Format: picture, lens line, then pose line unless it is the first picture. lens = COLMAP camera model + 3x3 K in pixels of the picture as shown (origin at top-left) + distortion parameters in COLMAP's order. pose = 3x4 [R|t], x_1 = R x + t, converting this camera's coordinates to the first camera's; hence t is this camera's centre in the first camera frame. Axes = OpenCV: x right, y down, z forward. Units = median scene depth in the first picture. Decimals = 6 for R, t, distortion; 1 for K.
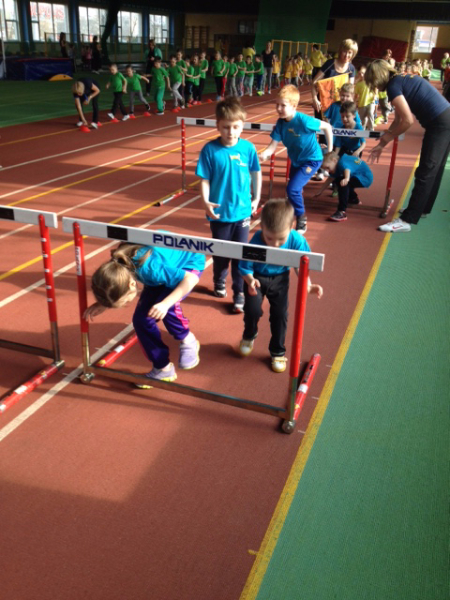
lens RADIAL K [[602.3, 0, 236.8], [0, 602.3, 301.9], [0, 0, 1]] dist [0.011333, 0.000000]
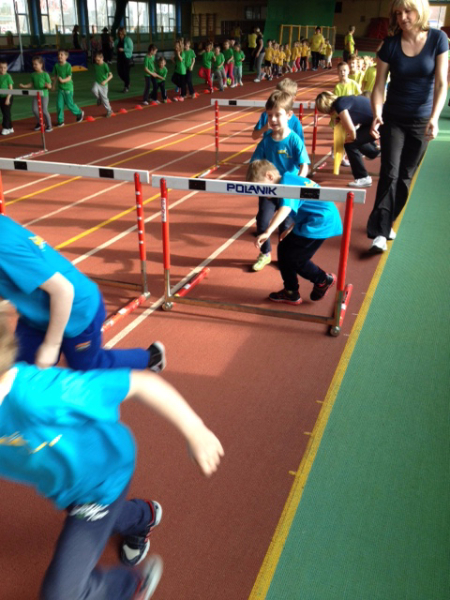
lens RADIAL K [[602.3, 0, 228.6], [0, 602.3, 302.0], [0, 0, 1]] dist [0.011333, 0.000000]
pose [[0.999334, -0.020772, -0.029992, -0.093858], [0.021351, 0.999589, 0.019122, 0.105466], [0.029582, -0.019750, 0.999367, -0.265373]]
